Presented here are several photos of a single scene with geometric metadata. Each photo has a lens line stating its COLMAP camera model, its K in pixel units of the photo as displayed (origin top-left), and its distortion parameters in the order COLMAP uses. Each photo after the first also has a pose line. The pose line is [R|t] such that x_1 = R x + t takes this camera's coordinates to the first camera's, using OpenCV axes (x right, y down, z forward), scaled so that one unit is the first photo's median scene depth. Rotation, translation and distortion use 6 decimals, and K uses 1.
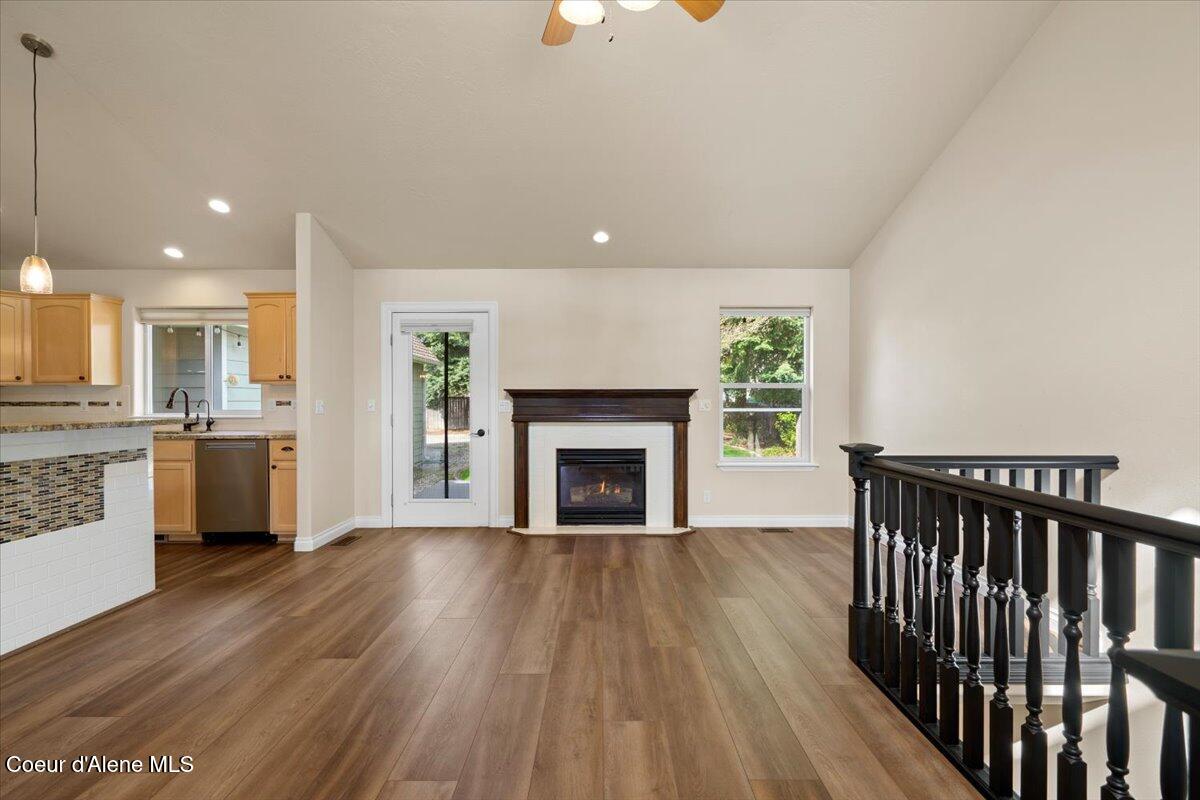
lens RADIAL K [[537.2, 0, 603.2], [0, 537.2, 404.3], [0, 0, 1]] dist [-0.005674, 0.001433]
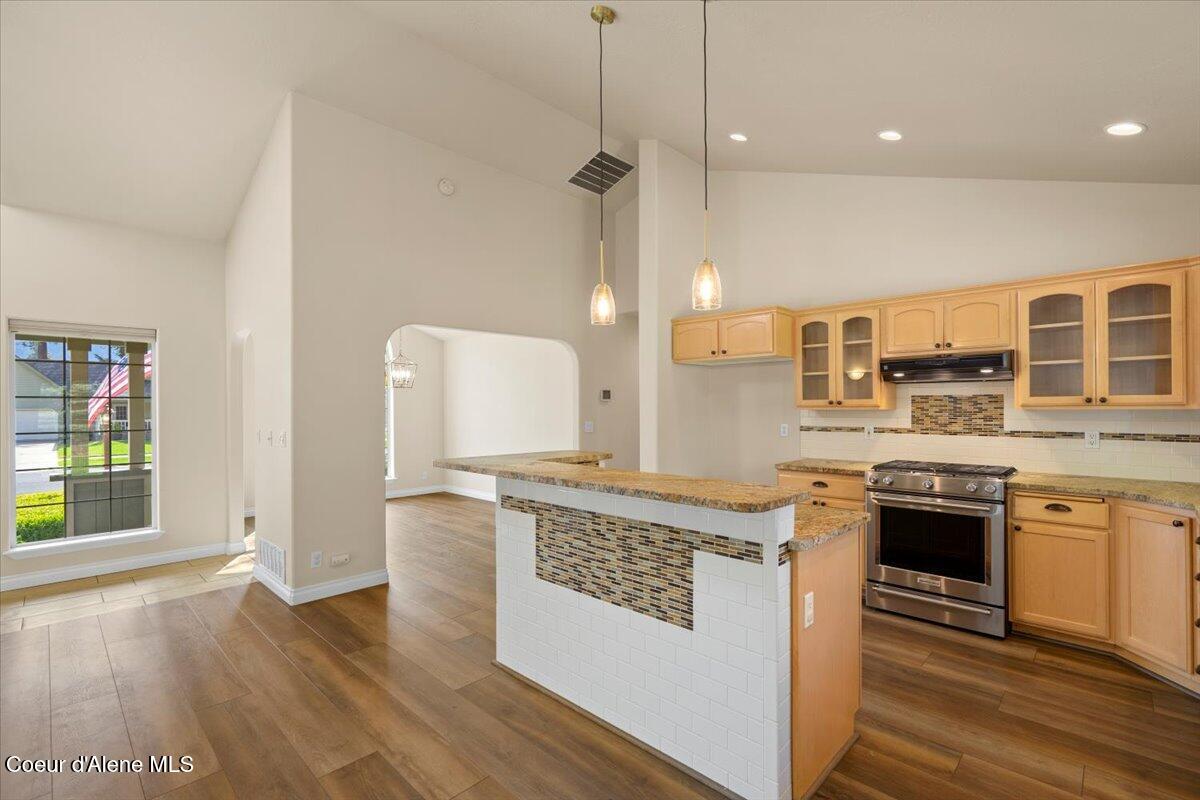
lens RADIAL K [[537.2, 0, 604.2], [0, 537.2, 407.8], [0, 0, 1]] dist [-0.005674, 0.001433]
pose [[-0.692082, 0.006320, -0.721791, -0.347097], [0.001380, 0.999971, 0.007433, -0.063220], [0.721817, 0.004148, -0.692071, 1.279417]]
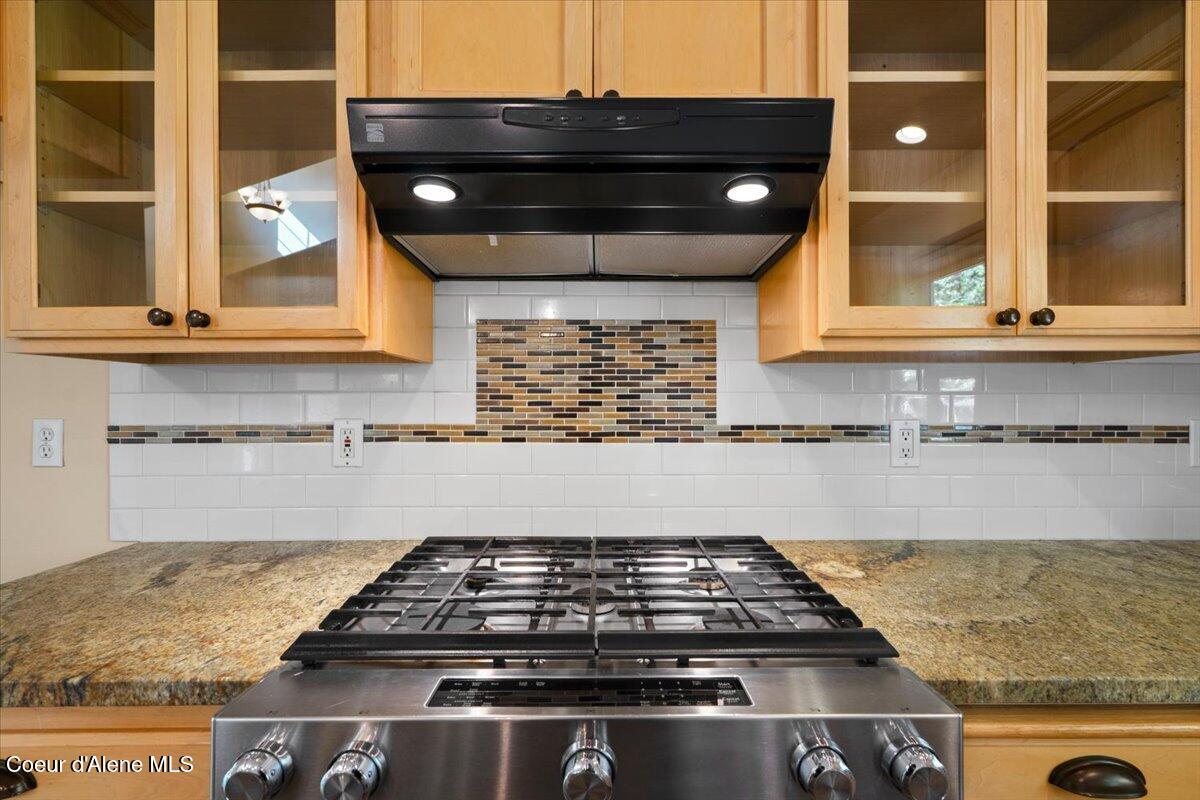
lens RADIAL K [[537.2, 0, 598.9], [0, 537.2, 403.3], [0, 0, 1]] dist [-0.005674, 0.001433]
pose [[0.003866, -0.002836, -0.999989, -1.354779], [-0.005281, 0.999982, -0.002856, -0.019910], [0.999979, 0.005292, 0.003851, 1.018798]]
